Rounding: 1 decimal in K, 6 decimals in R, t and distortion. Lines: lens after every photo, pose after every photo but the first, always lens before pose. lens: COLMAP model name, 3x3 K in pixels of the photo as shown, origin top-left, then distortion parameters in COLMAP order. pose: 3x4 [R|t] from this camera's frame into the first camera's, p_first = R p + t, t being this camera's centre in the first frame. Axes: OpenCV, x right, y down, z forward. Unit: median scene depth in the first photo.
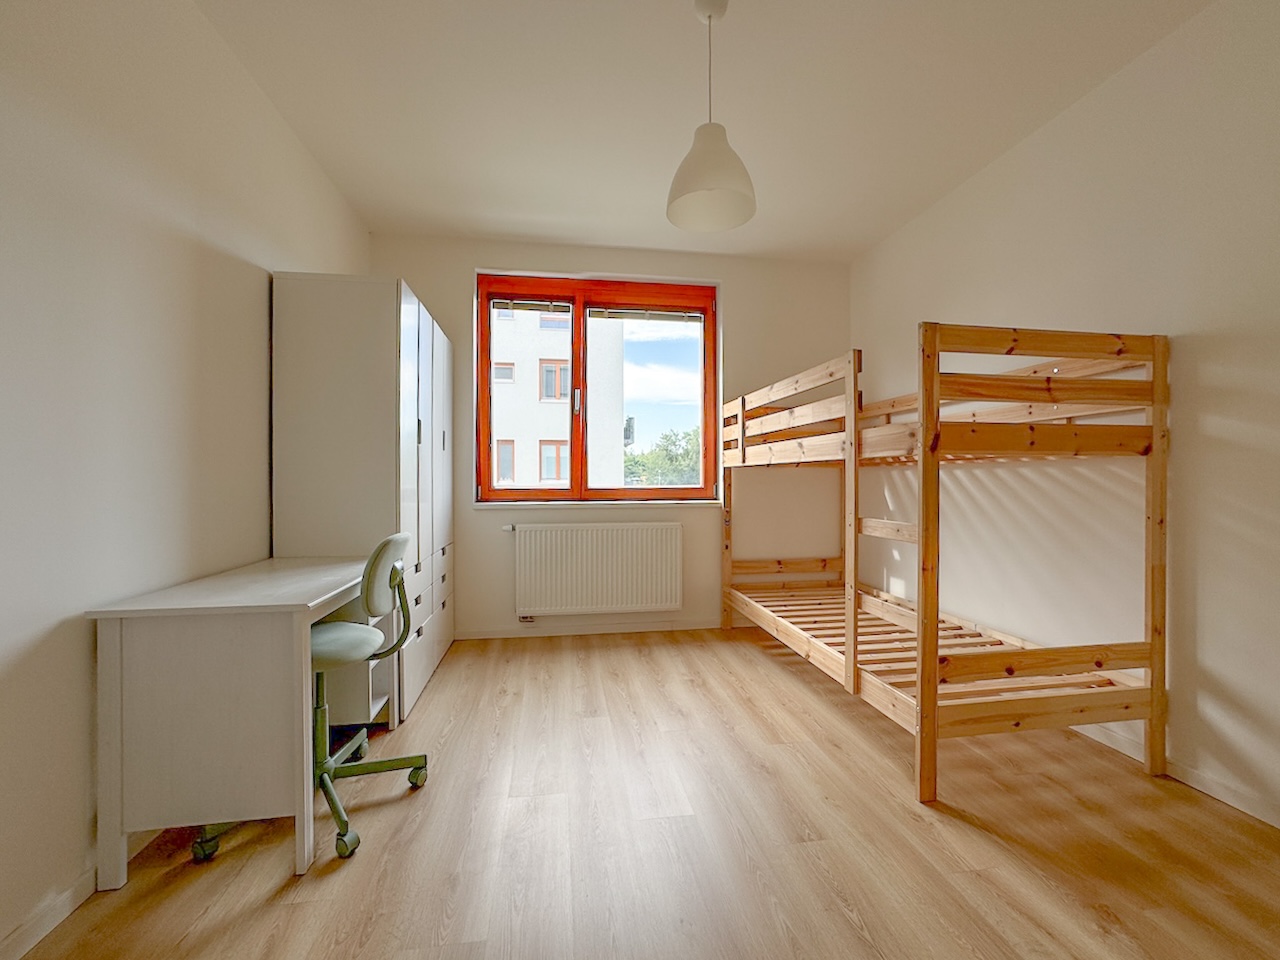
lens RADIAL K [[538.8, 0, 628.3], [0, 538.8, 480.6], [0, 0, 1]] dist [-0.023381, 0.010397]
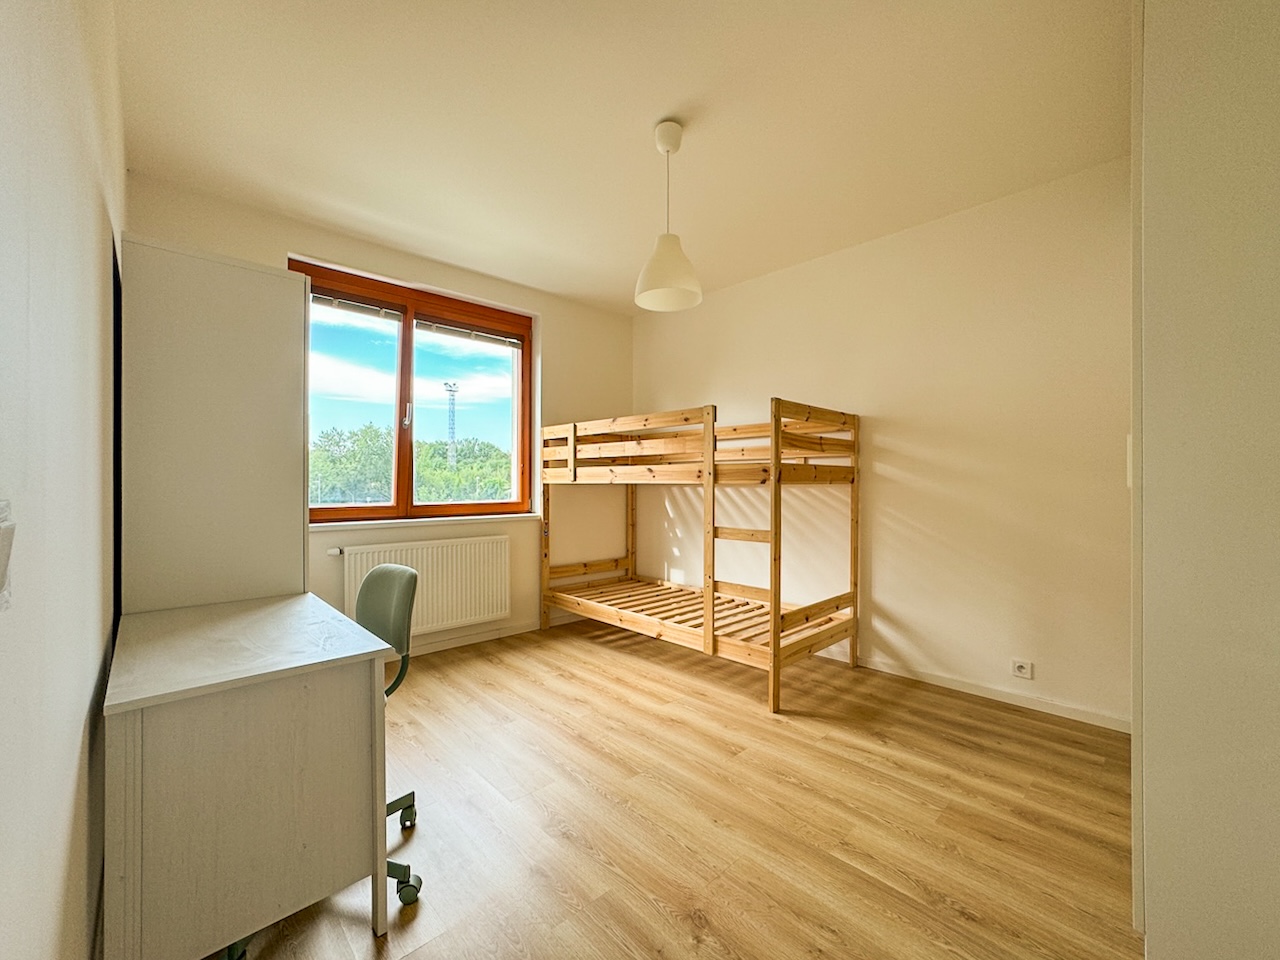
lens RADIAL K [[538.8, 0, 628.5], [0, 538.8, 485.7], [0, 0, 1]] dist [-0.023381, 0.010397]
pose [[0.822921, -0.001598, 0.568153, -0.449406], [0.000414, 0.999997, 0.002213, -0.033062], [-0.568155, -0.001585, 0.822920, -0.017217]]
